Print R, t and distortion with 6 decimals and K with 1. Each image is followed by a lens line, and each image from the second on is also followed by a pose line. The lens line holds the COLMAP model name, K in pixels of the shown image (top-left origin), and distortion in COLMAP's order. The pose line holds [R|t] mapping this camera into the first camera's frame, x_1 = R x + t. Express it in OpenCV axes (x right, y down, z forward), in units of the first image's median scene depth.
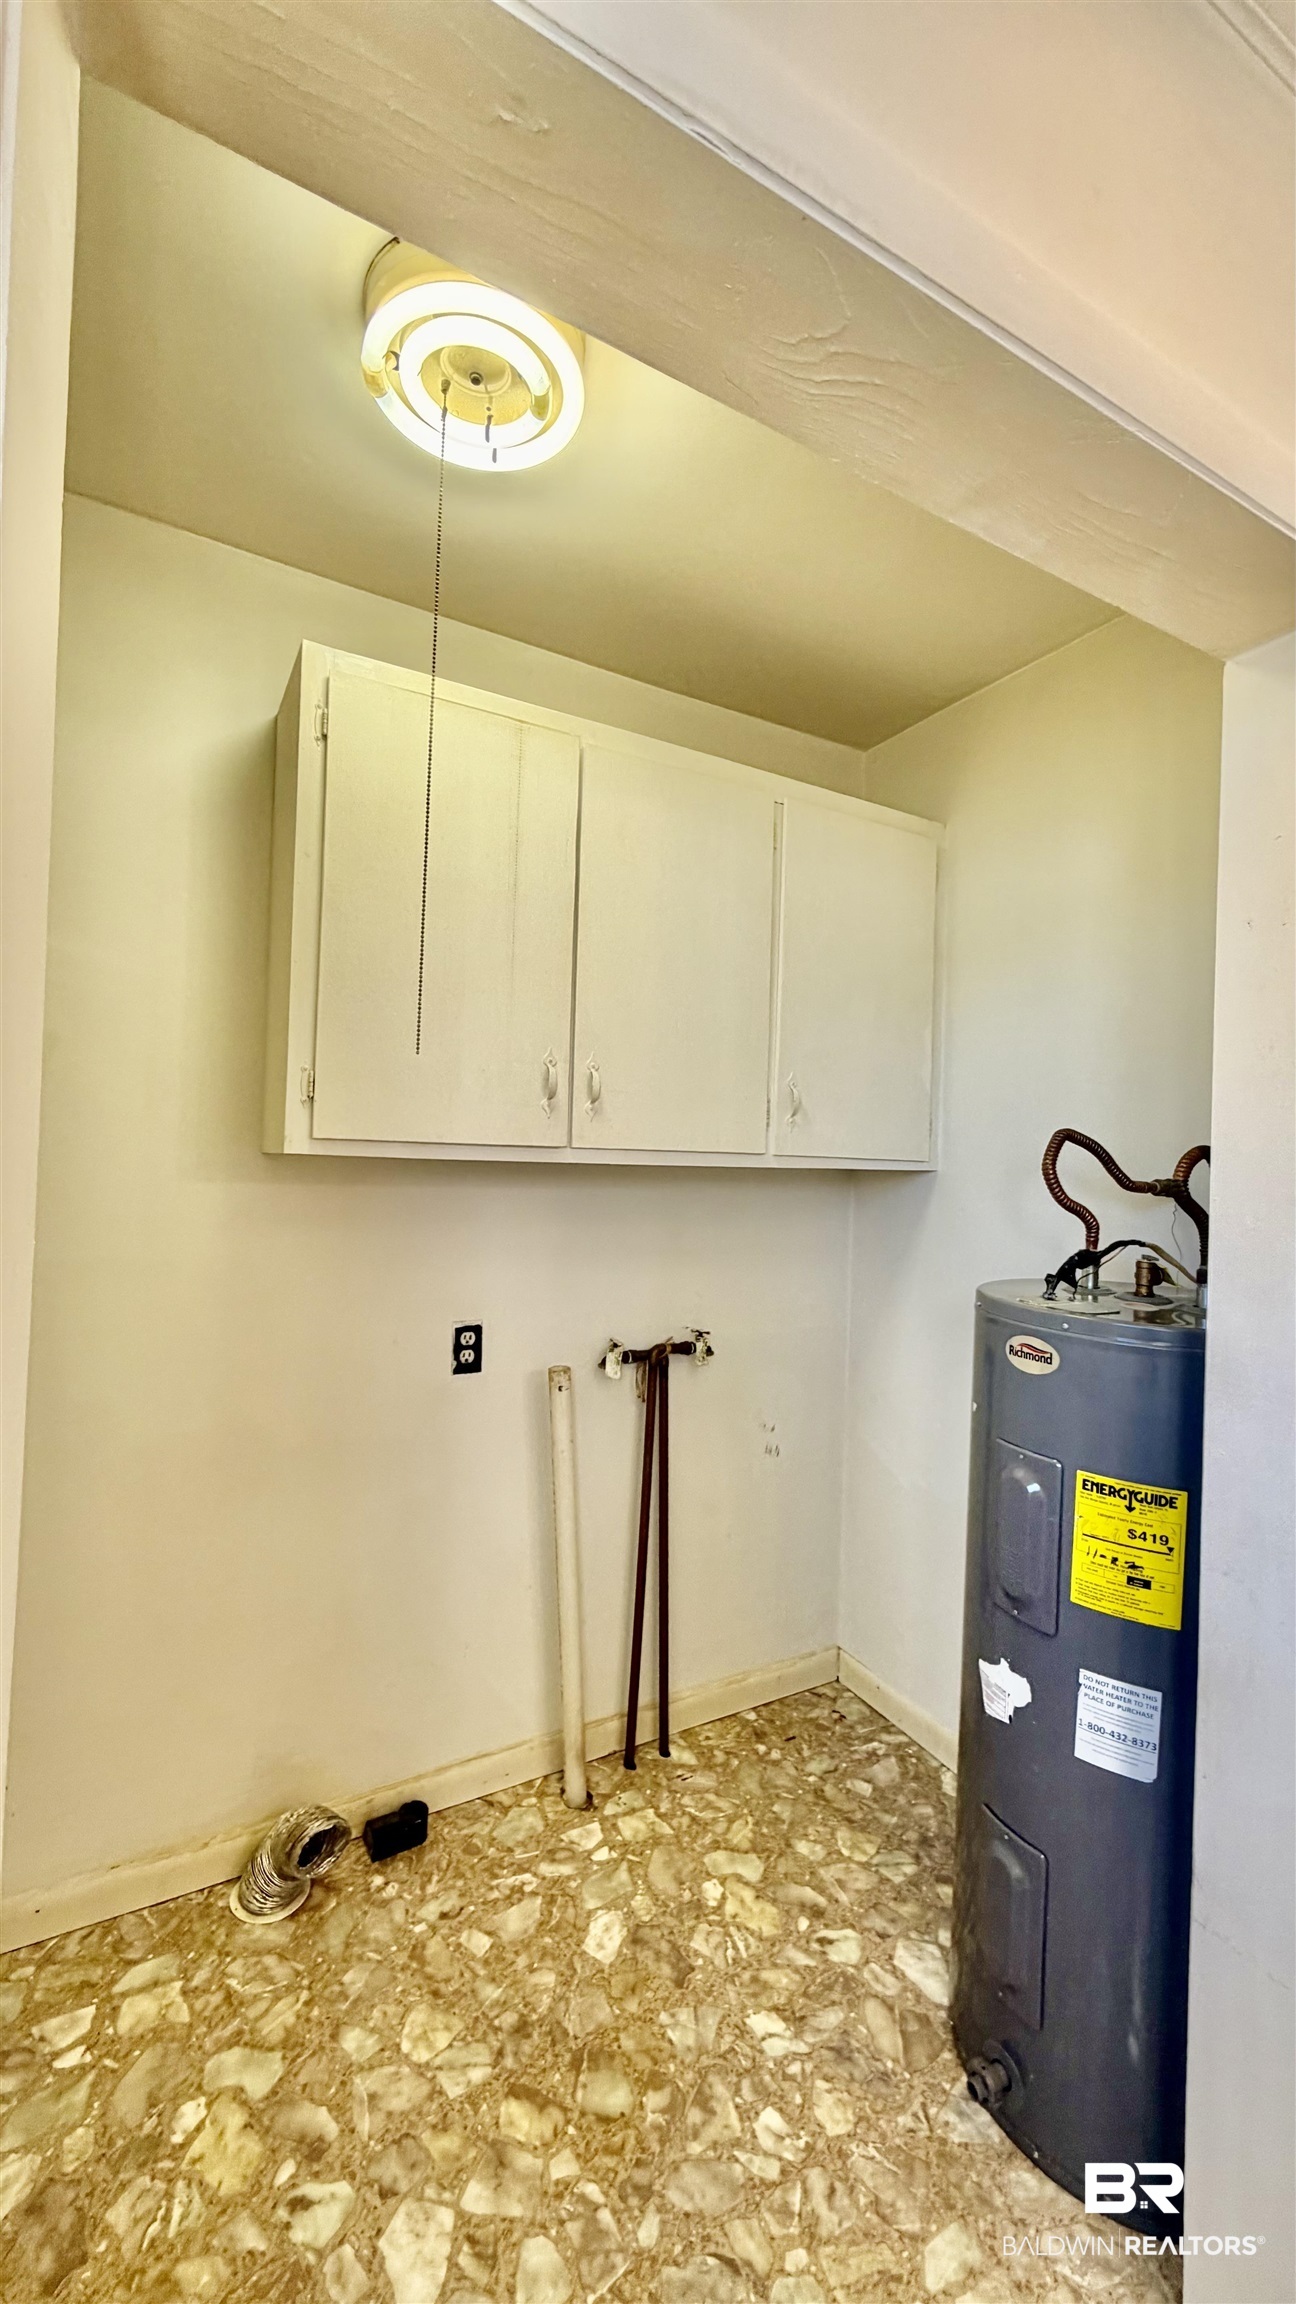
lens RADIAL K [[923.5, 0, 640.3], [0, 923.5, 1149.4], [0, 0, 1]] dist [0.003342, 0.001606]
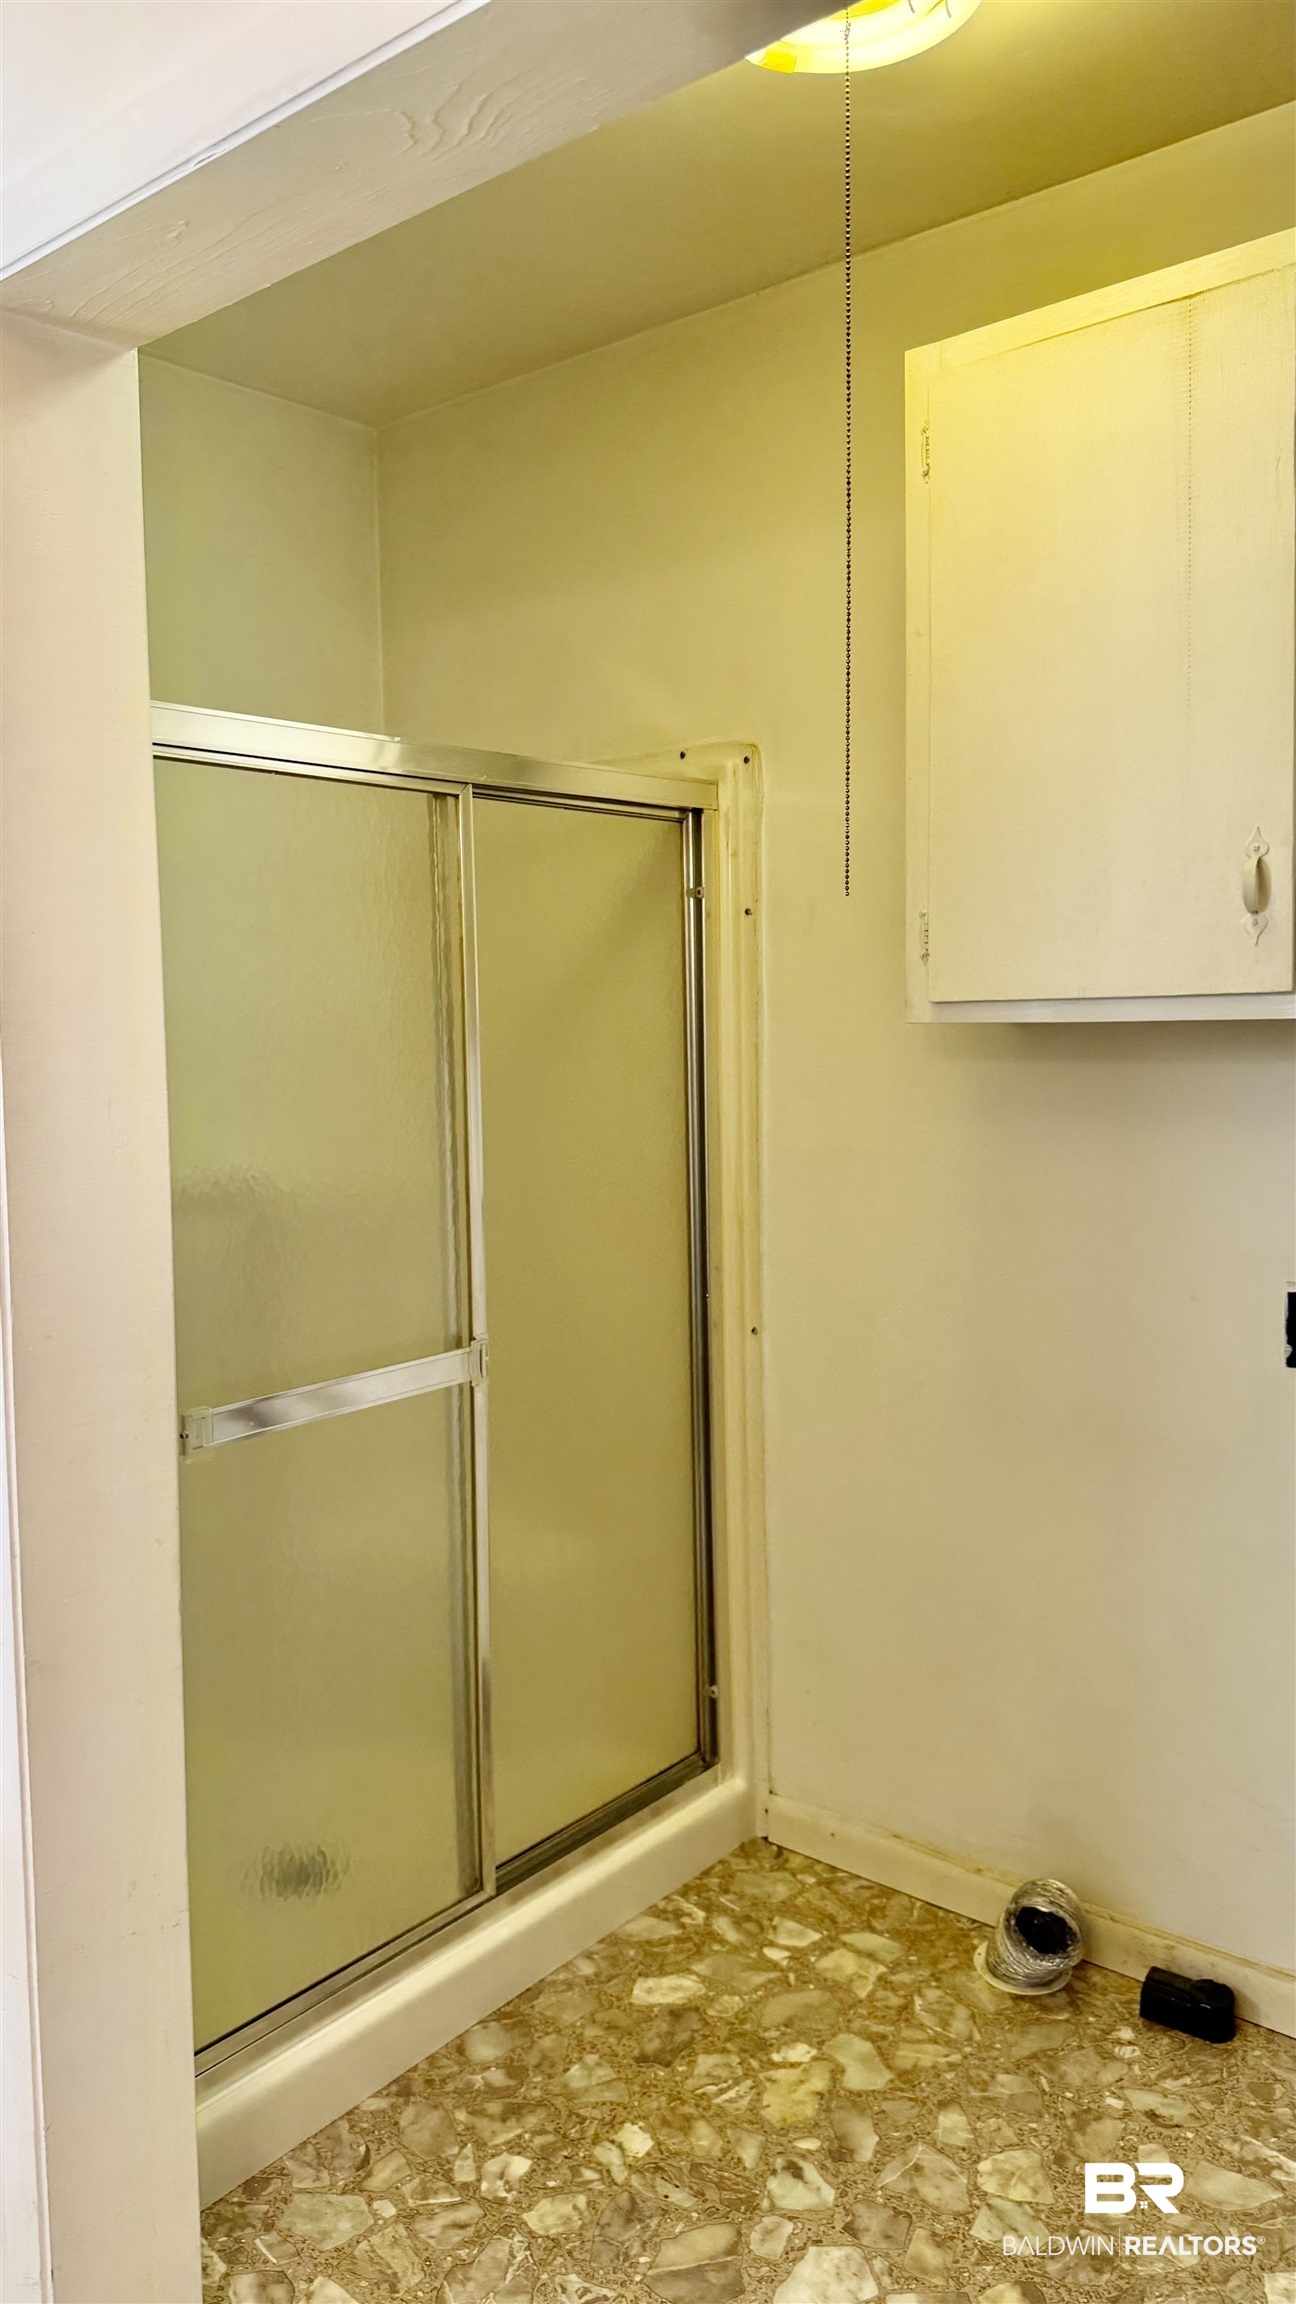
lens RADIAL K [[1648.7, 0, 639.4], [0, 1648.7, 1156.5], [0, 0, 1]] dist [0.026627, -0.008849]
pose [[0.355969, 0.037032, -0.933764, 0.928251], [0.049307, 0.997078, 0.058340, 0.019589], [0.933196, -0.066809, 0.353103, 0.289193]]
